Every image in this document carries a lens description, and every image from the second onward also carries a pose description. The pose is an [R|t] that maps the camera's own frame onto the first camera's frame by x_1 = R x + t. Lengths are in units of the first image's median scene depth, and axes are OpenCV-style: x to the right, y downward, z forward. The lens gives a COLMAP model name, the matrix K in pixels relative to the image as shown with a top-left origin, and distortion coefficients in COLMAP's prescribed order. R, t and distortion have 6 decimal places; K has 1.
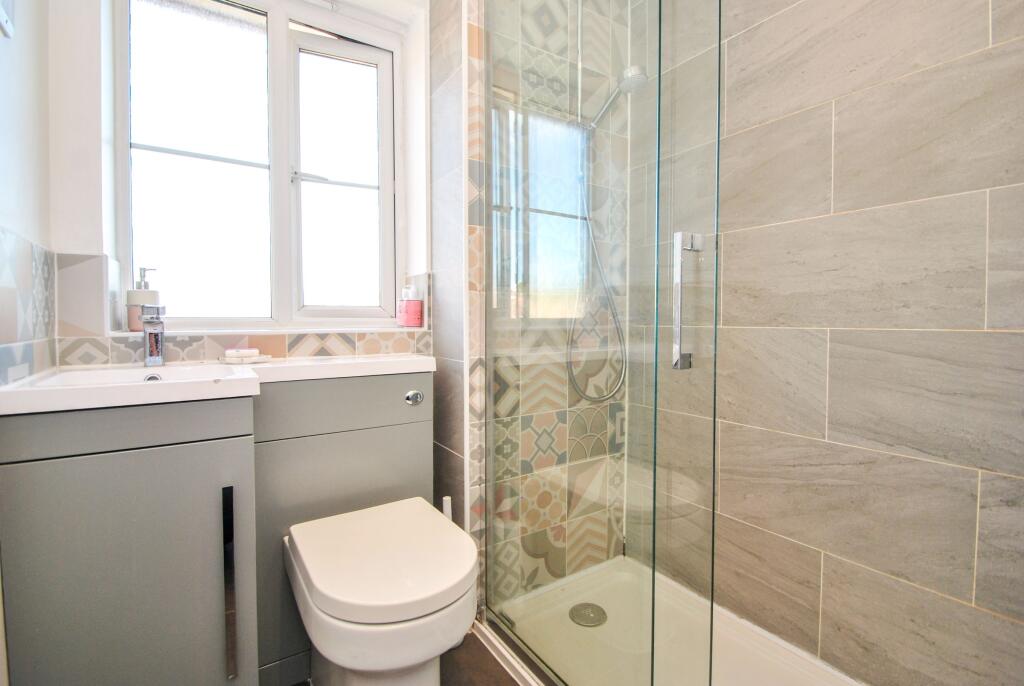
lens RADIAL K [[466.1, 0, 501.1], [0, 466.1, 328.4], [0, 0, 1]] dist [0.009338, -0.015230]
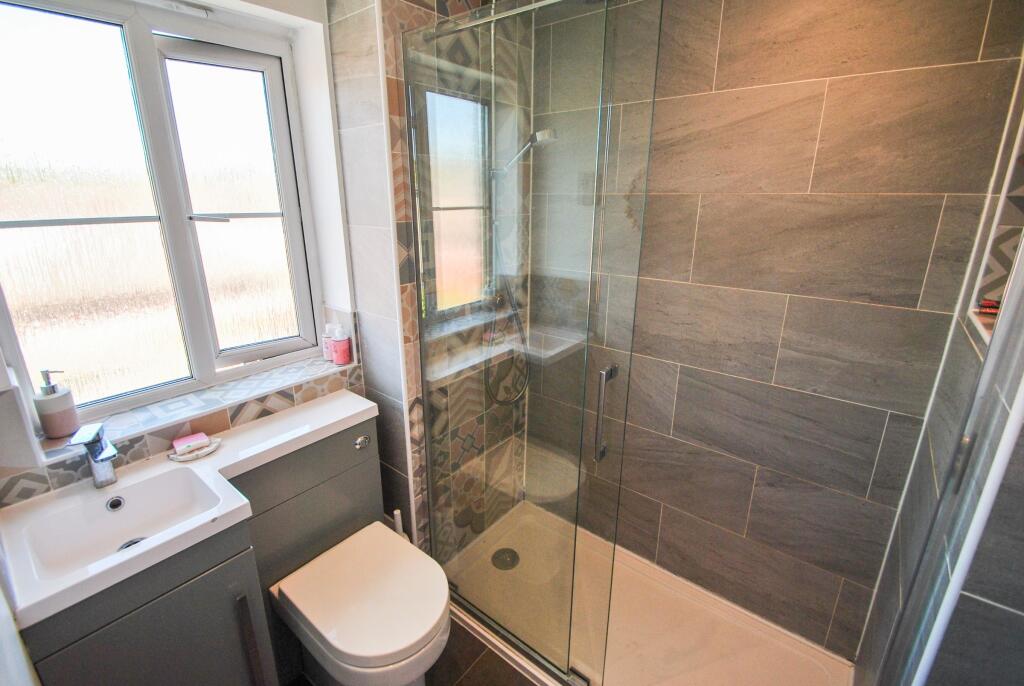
lens RADIAL K [[459.0, 0, 505.5], [0, 459.0, 329.6], [0, 0, 1]] dist [0.008777, -0.015252]
pose [[0.951343, -0.085576, 0.296013, -0.155613], [0.005388, 0.965134, 0.261701, -0.385382], [-0.308088, -0.247372, 0.918634, -0.057536]]
